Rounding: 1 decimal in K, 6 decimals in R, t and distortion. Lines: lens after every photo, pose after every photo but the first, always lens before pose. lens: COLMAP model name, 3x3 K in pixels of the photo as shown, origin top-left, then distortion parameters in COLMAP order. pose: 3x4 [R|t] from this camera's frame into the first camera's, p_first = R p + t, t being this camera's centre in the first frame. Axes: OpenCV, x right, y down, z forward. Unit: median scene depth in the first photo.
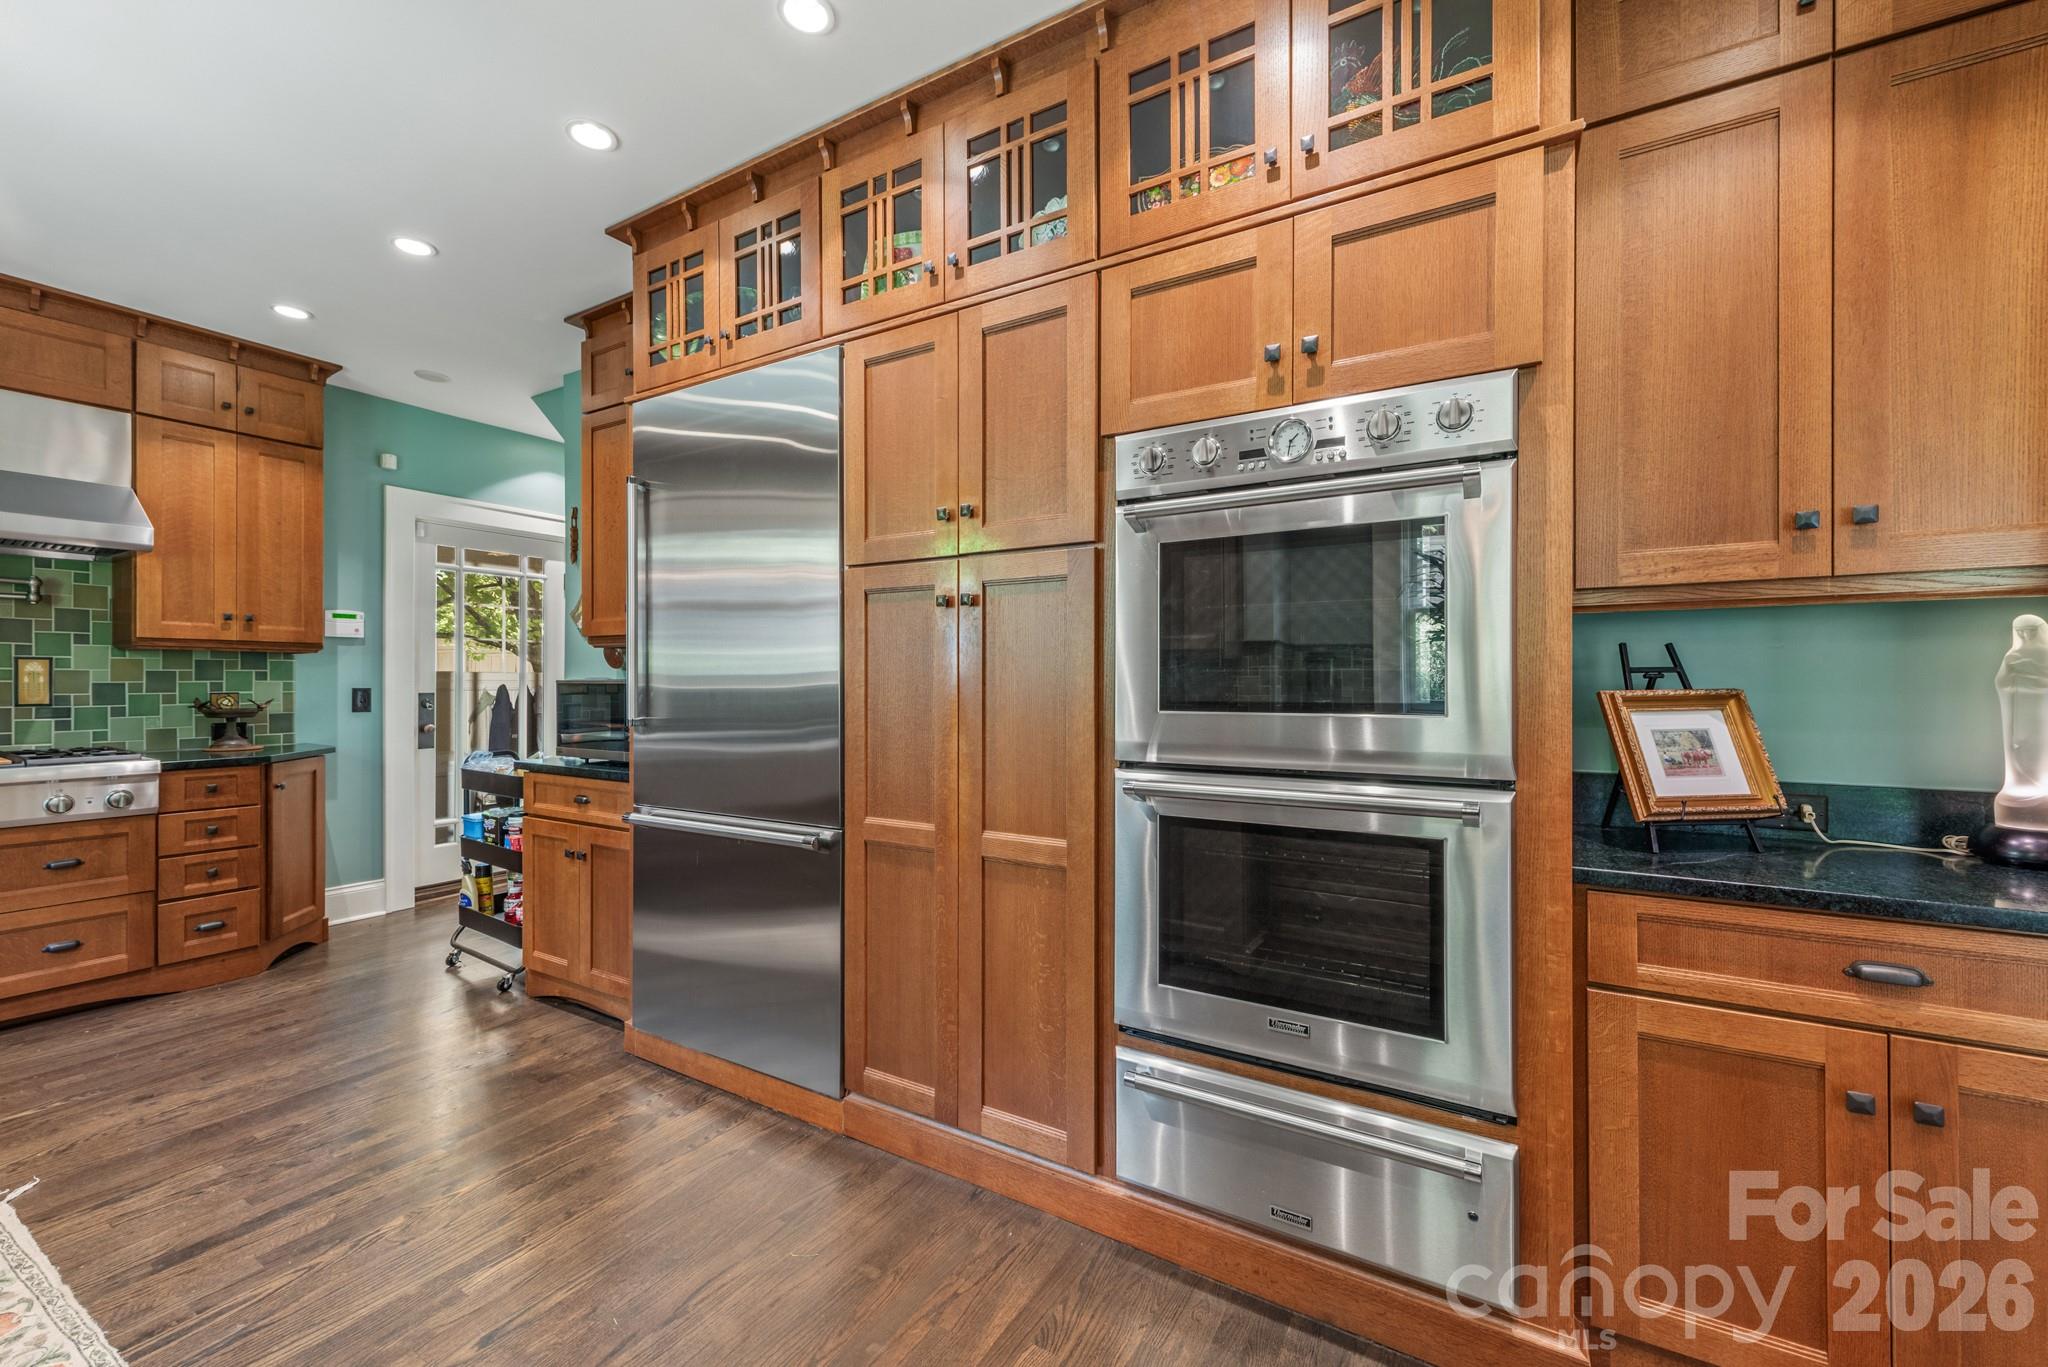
lens RADIAL K [[801.7, 0, 1042.3], [0, 801.7, 677.6], [0, 0, 1]] dist [0.010348, -0.001859]
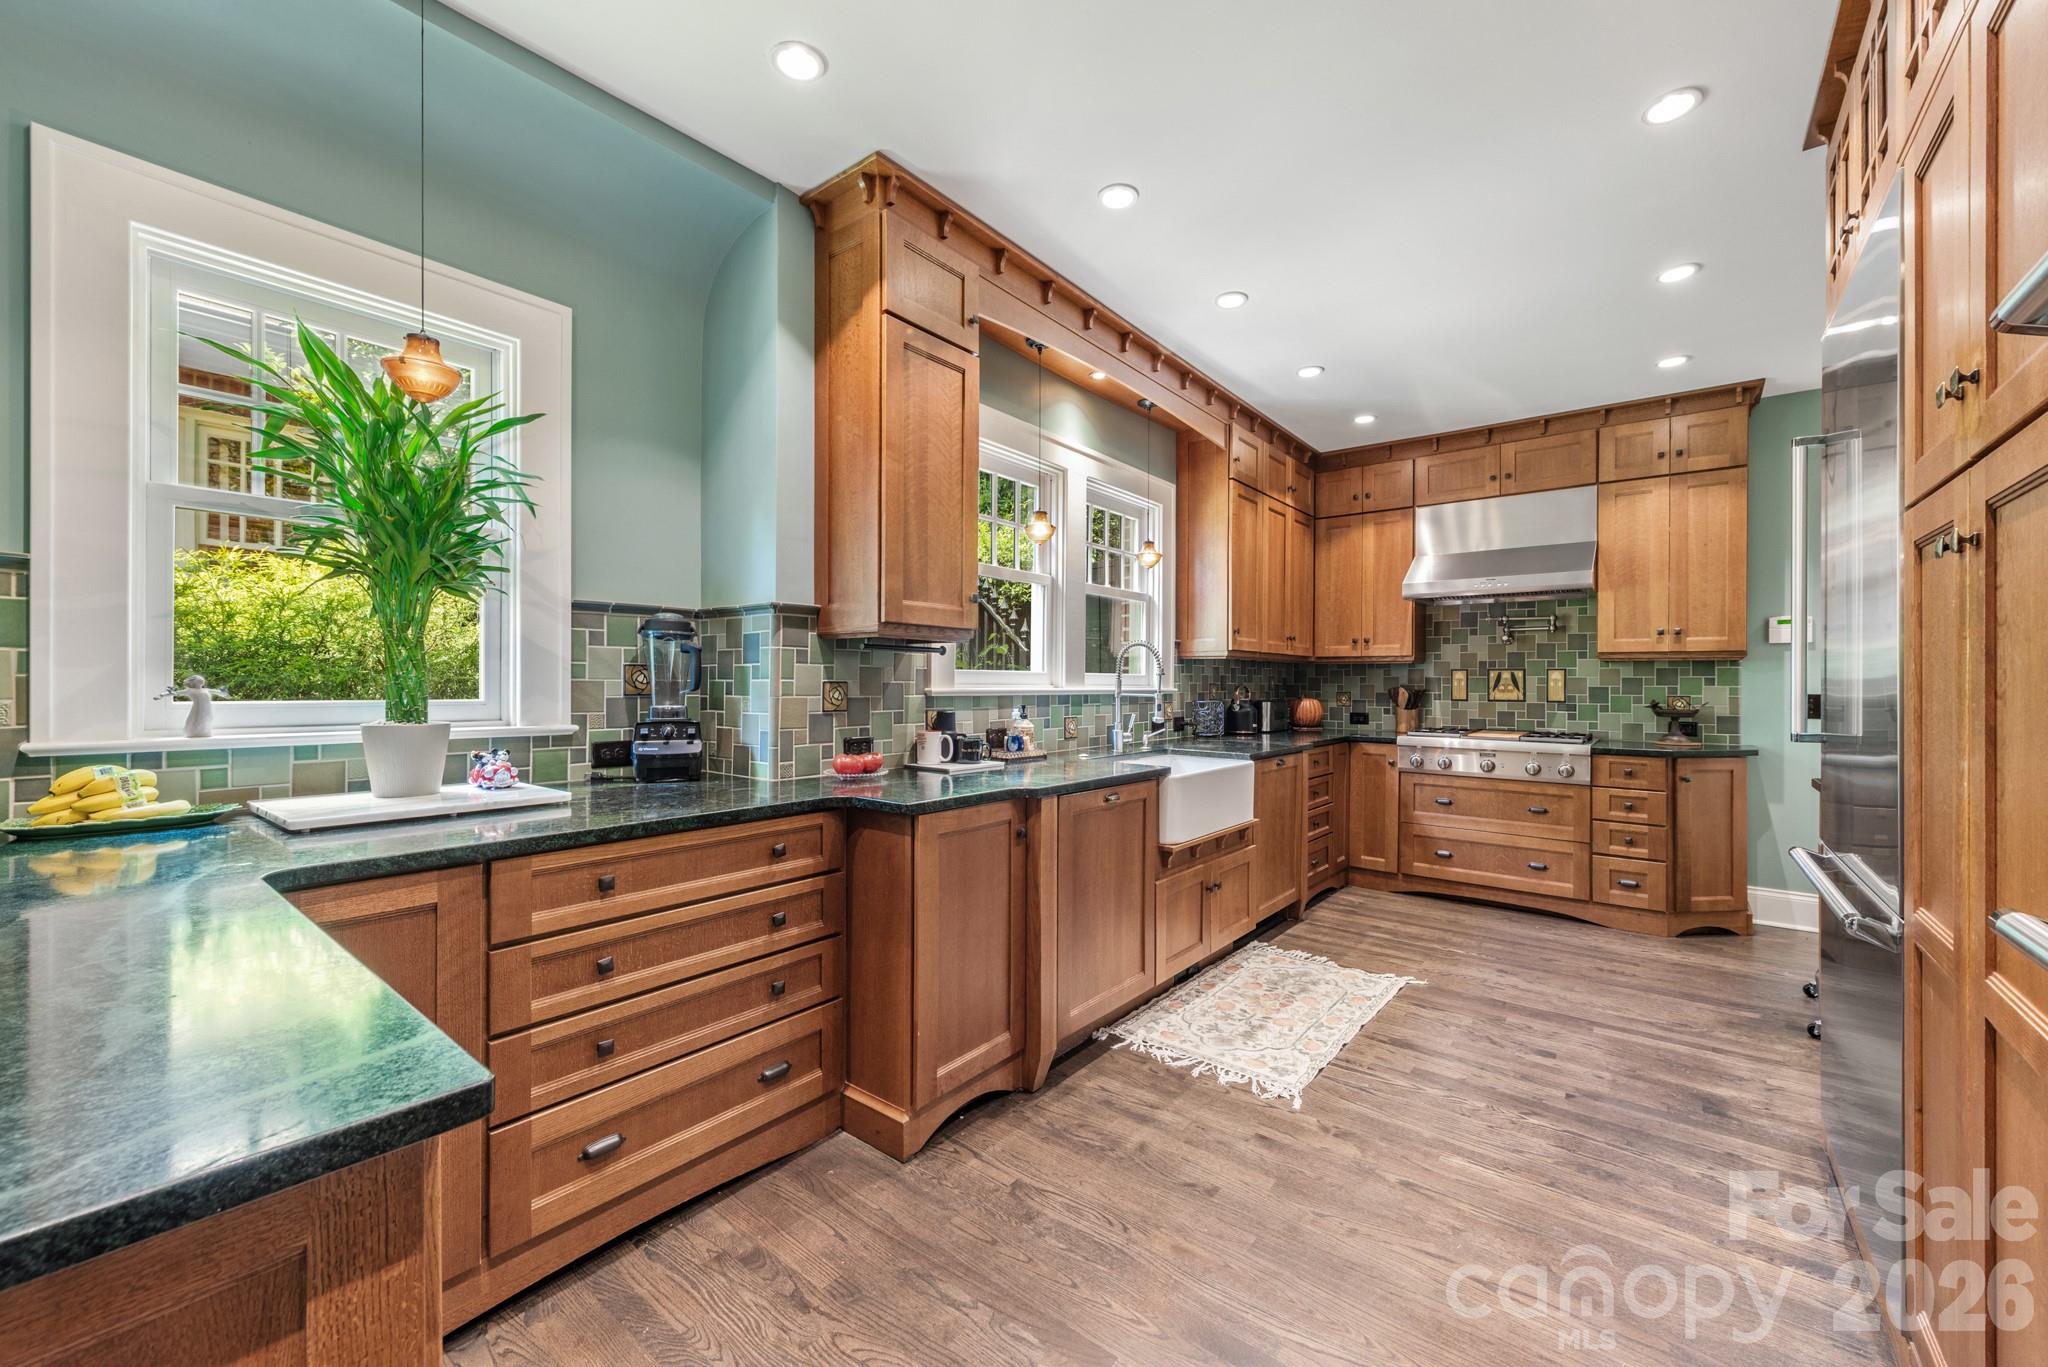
lens RADIAL K [[801.7, 0, 1030.8], [0, 801.7, 680.9], [0, 0, 1]] dist [0.010348, -0.001859]
pose [[-0.135939, -0.002128, -0.990715, 0.322219], [-0.002077, 0.999996, -0.001863, 0.001293], [0.990715, 0.001804, -0.135943, 0.261622]]
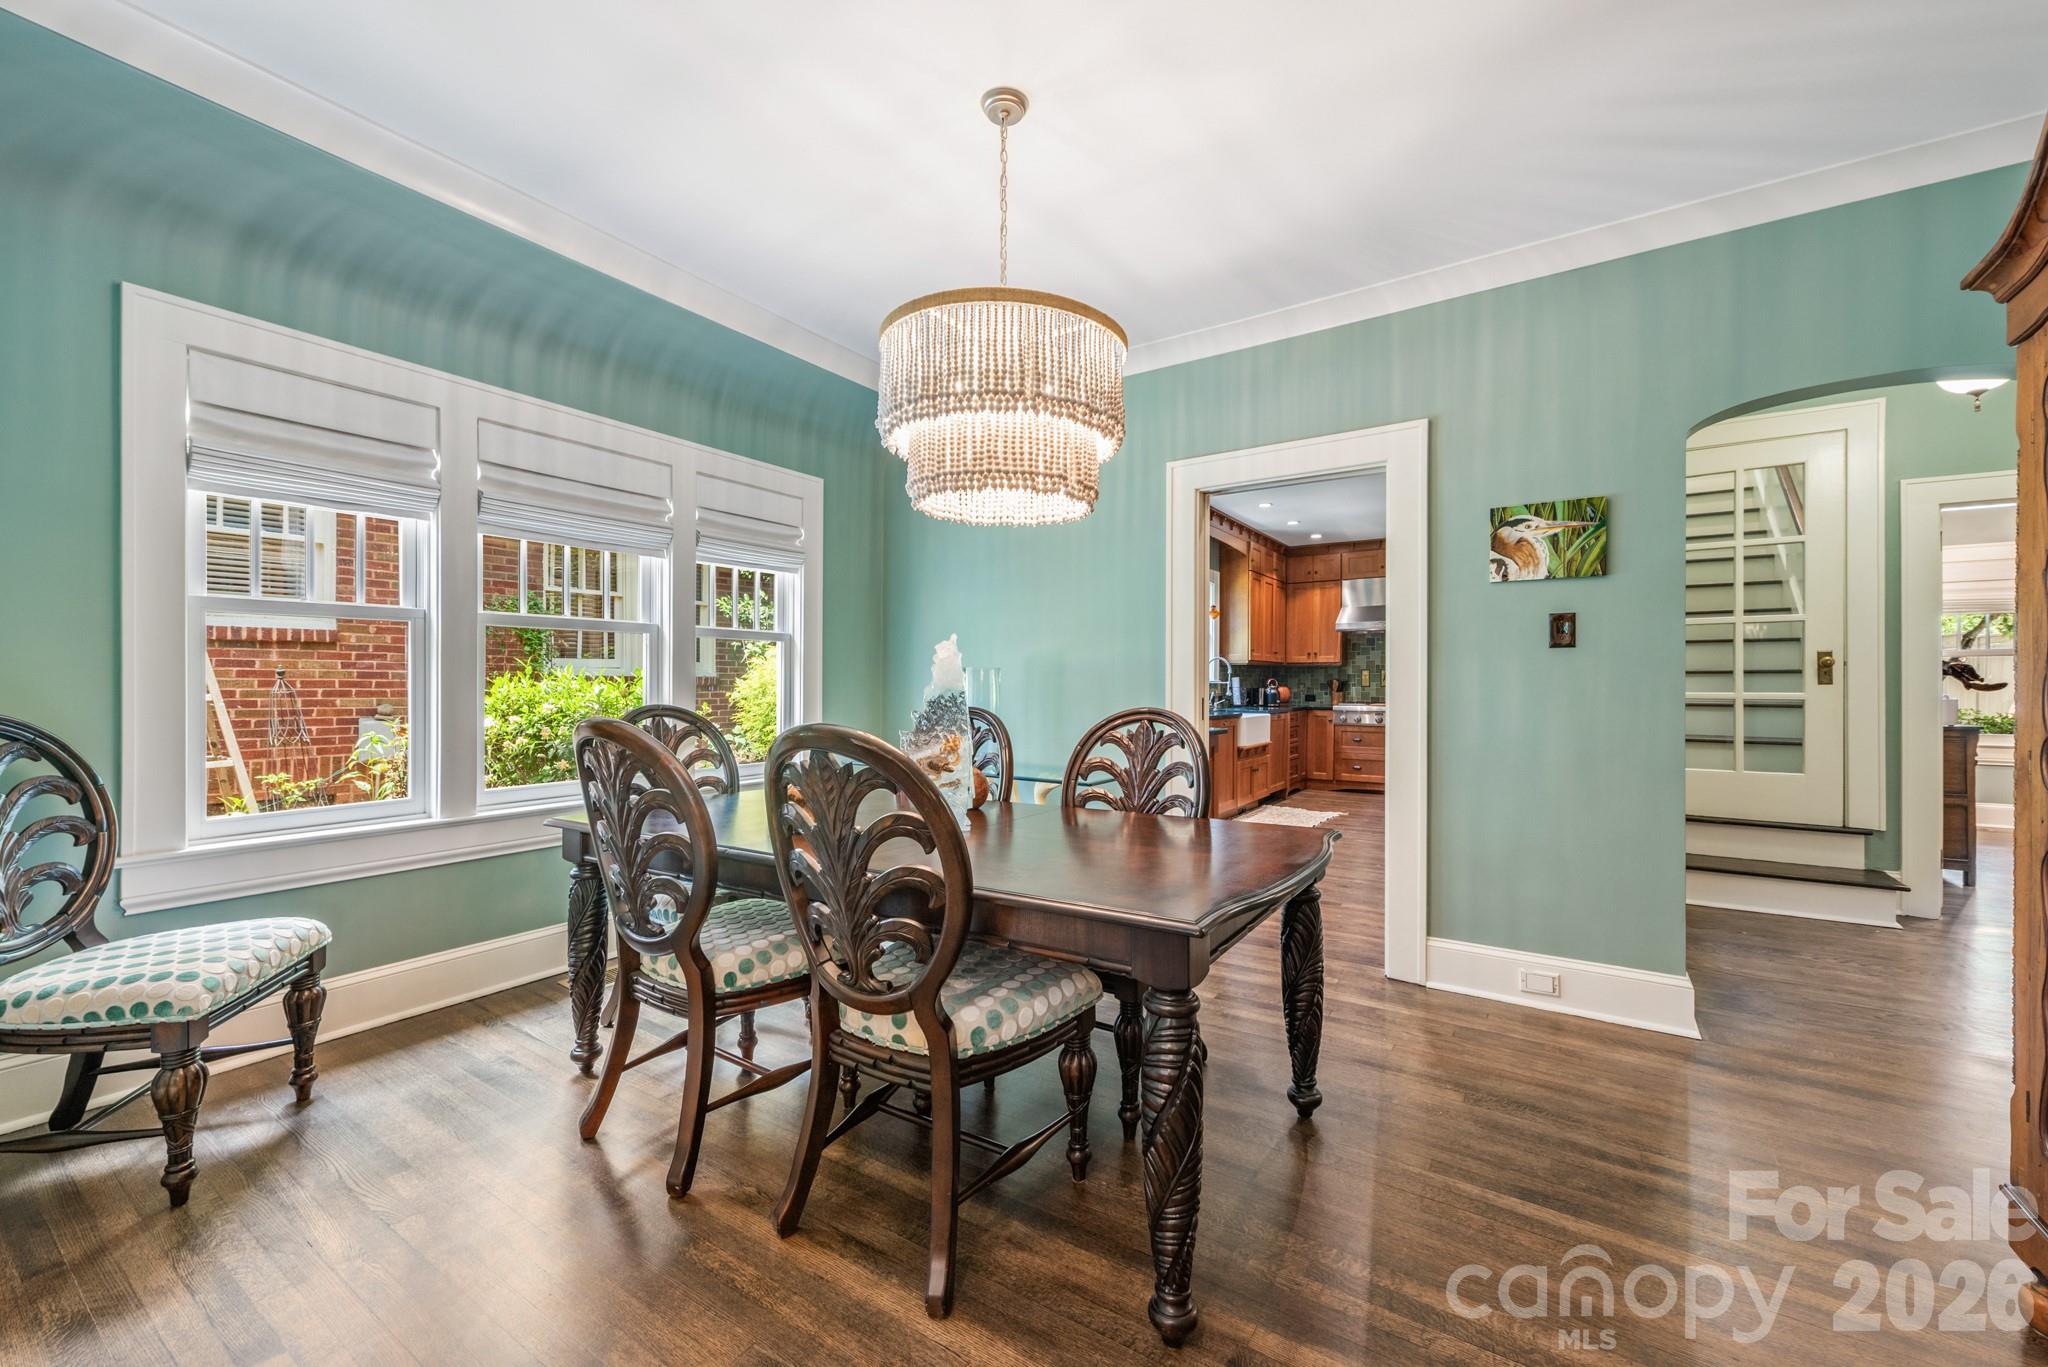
lens RADIAL K [[801.7, 0, 1021.9], [0, 801.7, 687.8], [0, 0, 1]] dist [0.010348, -0.001859]
pose [[-0.056818, 0.005624, -0.998369, 1.393741], [0.001438, 0.999984, 0.005551, 0.018260], [0.998384, -0.001120, -0.056825, -0.116282]]
